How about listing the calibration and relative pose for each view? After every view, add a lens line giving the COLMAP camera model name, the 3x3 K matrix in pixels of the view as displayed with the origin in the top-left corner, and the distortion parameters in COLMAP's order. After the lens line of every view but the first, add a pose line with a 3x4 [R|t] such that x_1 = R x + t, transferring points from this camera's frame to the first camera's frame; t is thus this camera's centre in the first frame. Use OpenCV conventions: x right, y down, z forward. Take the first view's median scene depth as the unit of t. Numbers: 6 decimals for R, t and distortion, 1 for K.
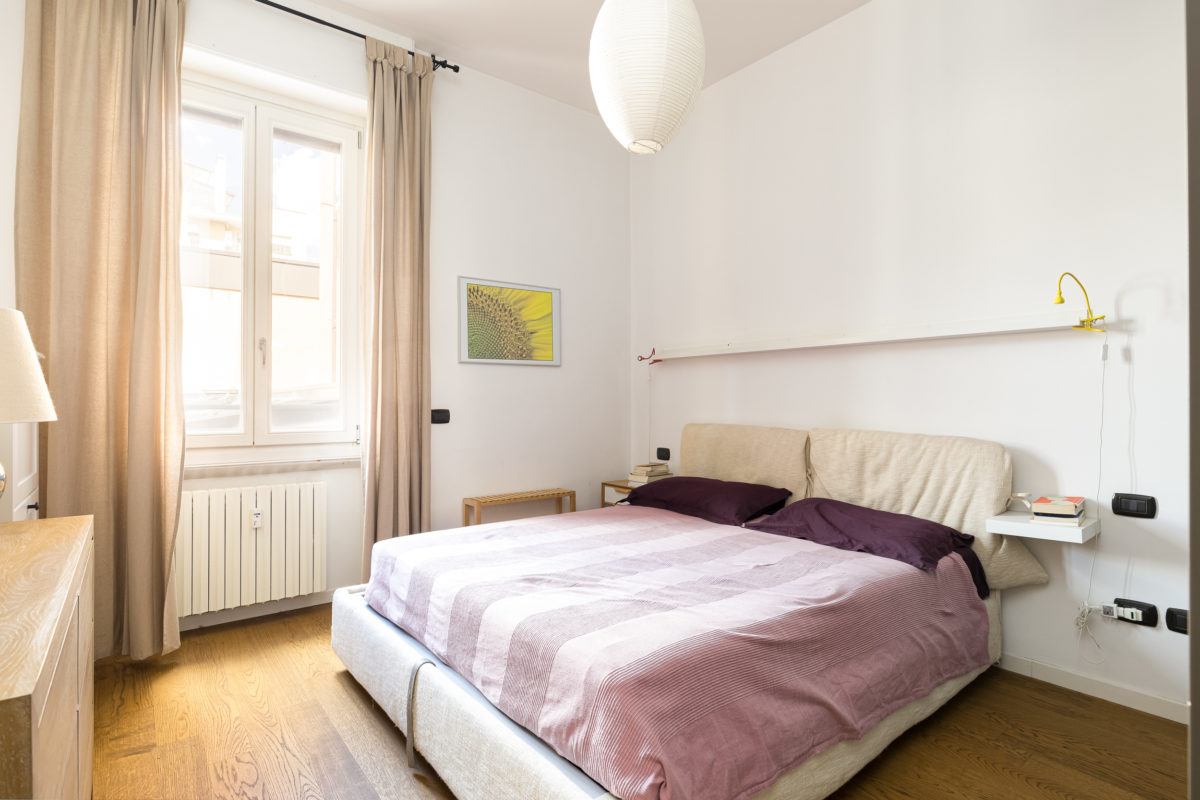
lens RADIAL K [[597.5, 0, 606.9], [0, 597.5, 400.1], [0, 0, 1]] dist [-0.009890, 0.001975]
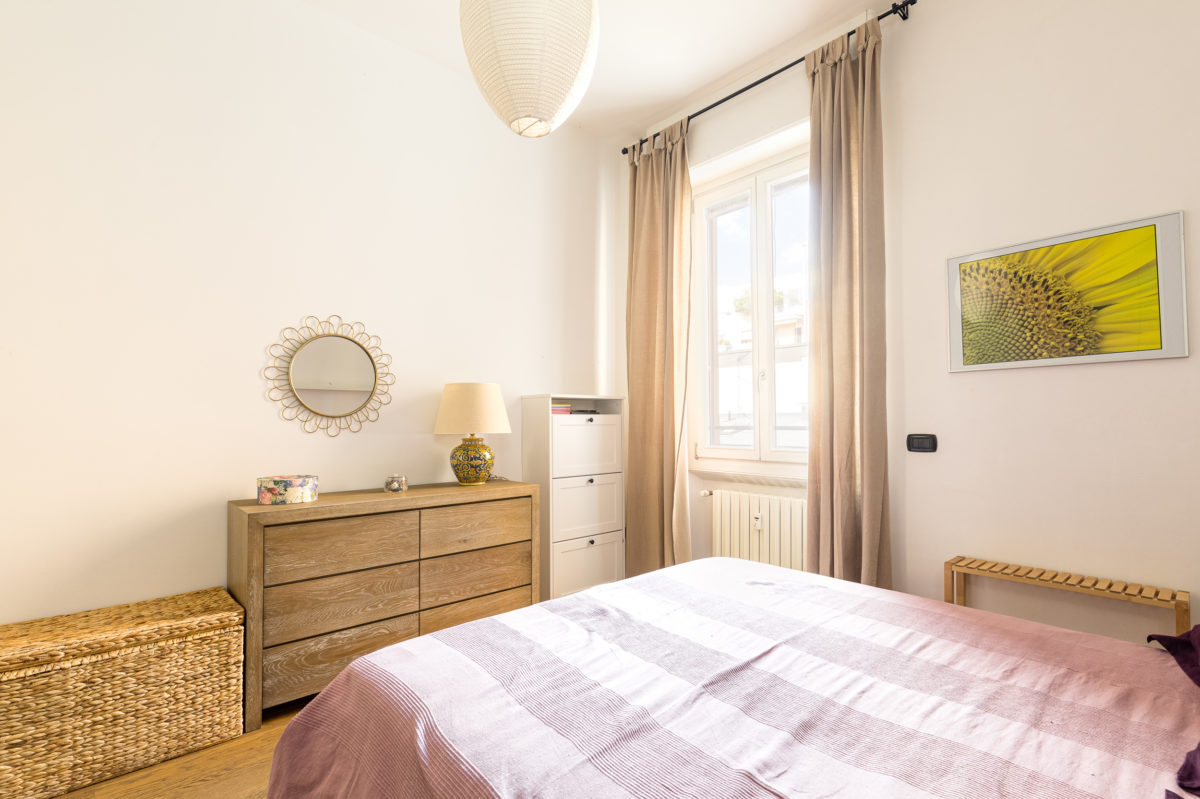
lens RADIAL K [[568.3, 0, 608.4], [0, 568.3, 404.2], [0, 0, 1]] dist [0.009137, -0.001779]
pose [[0.073934, -0.029944, -0.996813, 0.408130], [0.002224, 0.999552, -0.029862, -0.001894], [0.997261, -0.000009, 0.073968, 0.487064]]
